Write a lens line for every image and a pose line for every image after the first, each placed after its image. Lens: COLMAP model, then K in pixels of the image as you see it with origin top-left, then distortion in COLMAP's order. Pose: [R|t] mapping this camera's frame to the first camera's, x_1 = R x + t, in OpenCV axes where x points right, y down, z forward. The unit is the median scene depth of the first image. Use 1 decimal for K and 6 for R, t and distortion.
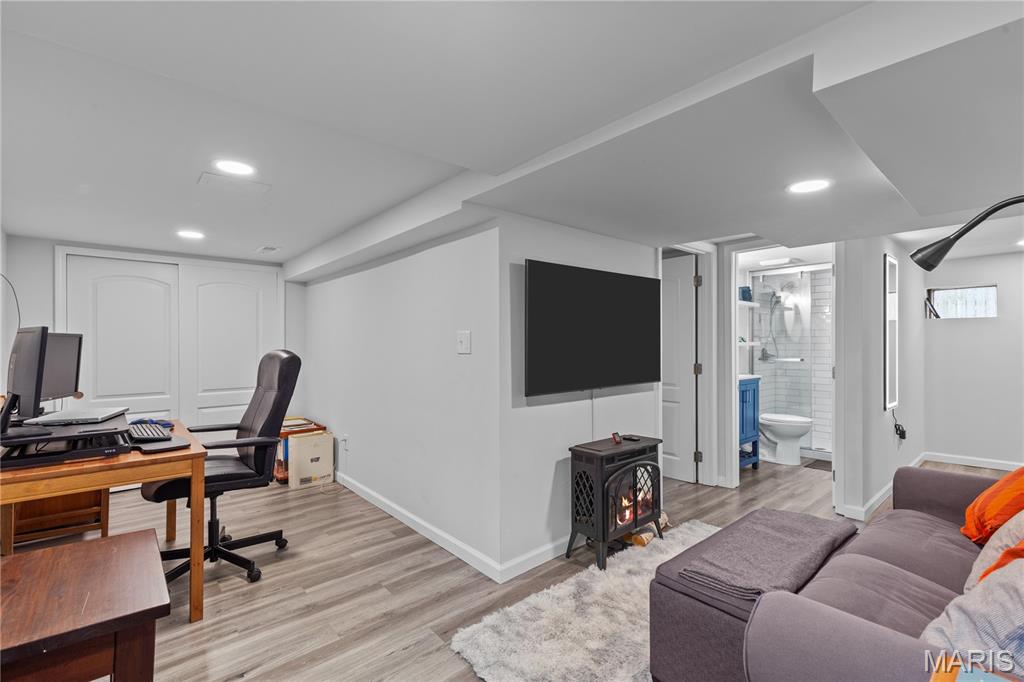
lens RADIAL K [[461.1, 0, 515.2], [0, 461.1, 343.7], [0, 0, 1]] dist [0.001319, 0.000015]
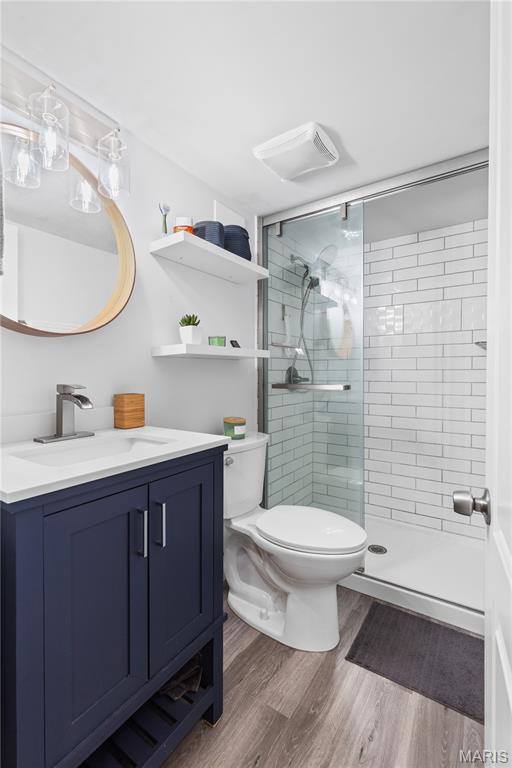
lens RADIAL K [[345.9, 0, 254.3], [0, 345.9, 379.2], [0, 0, 1]] dist [0.001319, 0.000015]
pose [[0.966402, -0.006851, 0.256945, 0.384121], [0.001882, 0.999807, 0.019579, 0.016836], [-0.257029, -0.018438, 0.966228, 0.595238]]
